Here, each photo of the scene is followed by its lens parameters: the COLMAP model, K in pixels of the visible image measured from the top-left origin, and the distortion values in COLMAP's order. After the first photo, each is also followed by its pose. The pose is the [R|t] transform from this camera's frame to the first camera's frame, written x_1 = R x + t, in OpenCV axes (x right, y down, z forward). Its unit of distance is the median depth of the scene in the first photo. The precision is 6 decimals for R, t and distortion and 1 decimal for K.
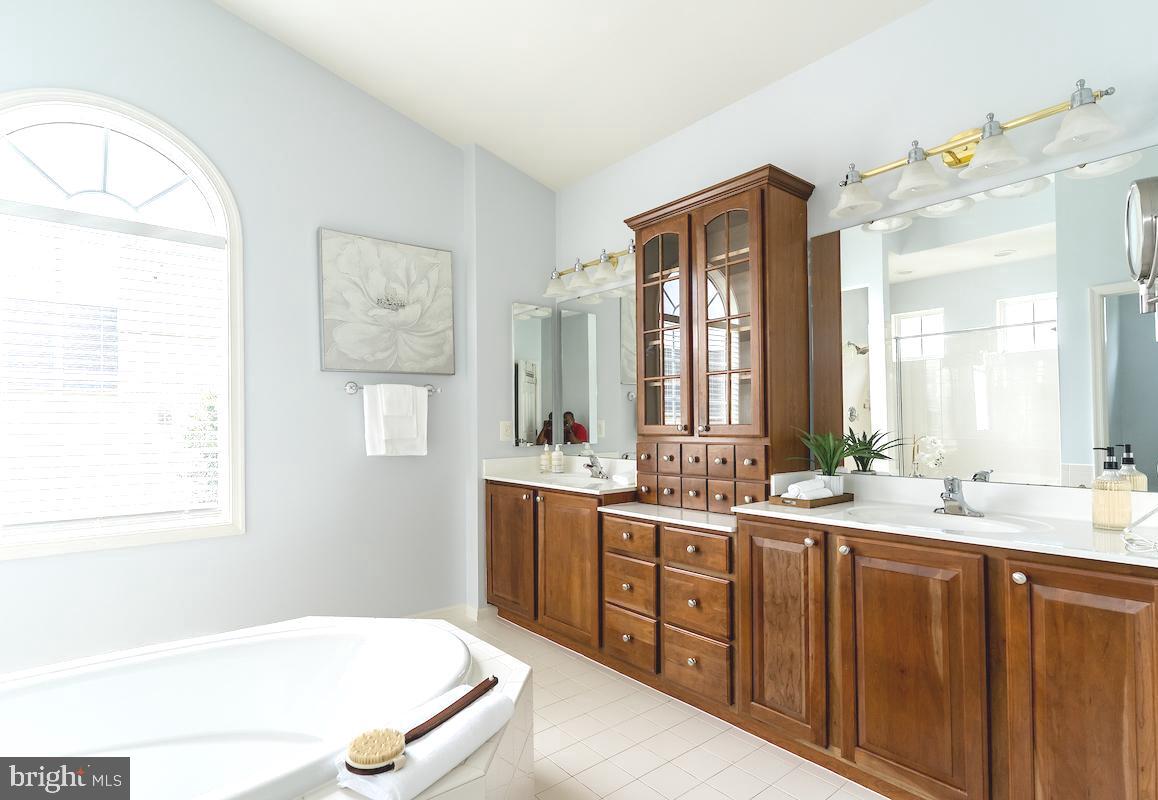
lens RADIAL K [[578.0, 0, 580.5], [0, 578.0, 426.3], [0, 0, 1]] dist [0.009278, -0.000709]
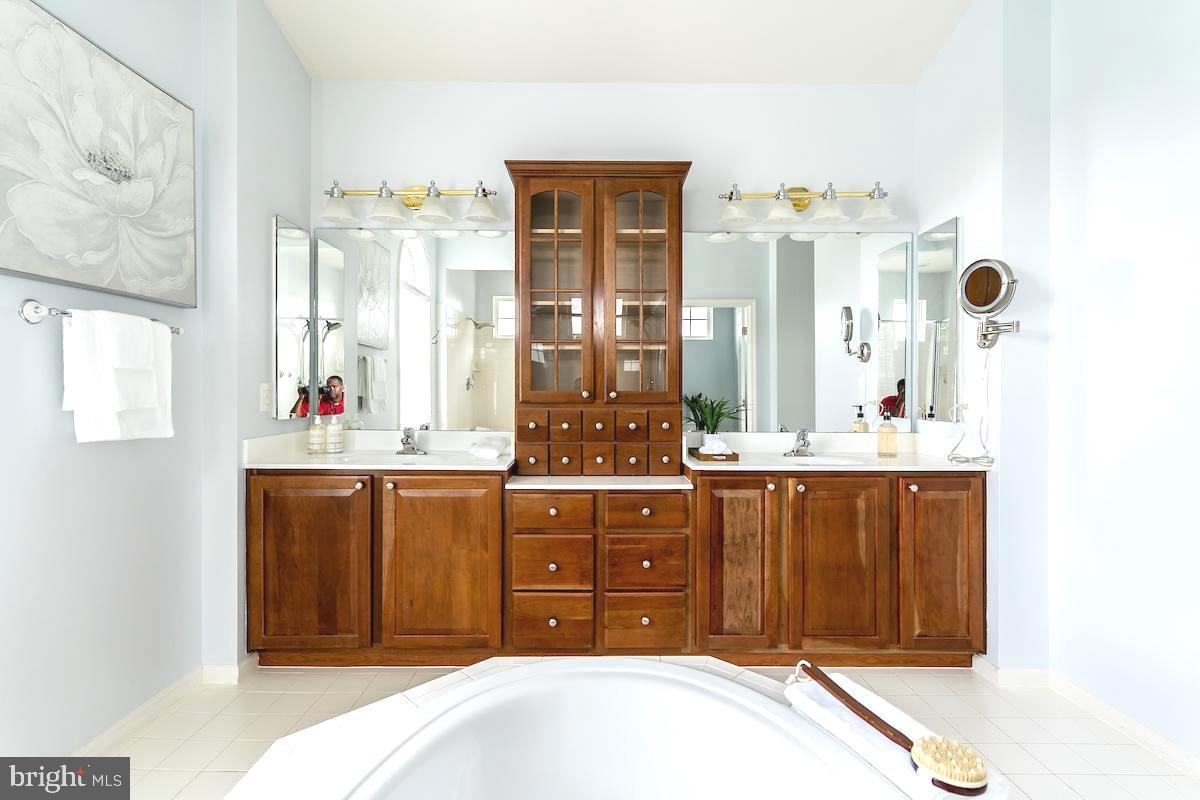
lens RADIAL K [[572.1, 0, 591.8], [0, 572.1, 401.3], [0, 0, 1]] dist [0.003007, 0.001018]
pose [[0.647168, -0.001014, 0.762347, -0.546160], [-0.005450, 0.999967, 0.005956, 0.008629], [-0.762328, -0.008009, 0.647142, 0.349783]]
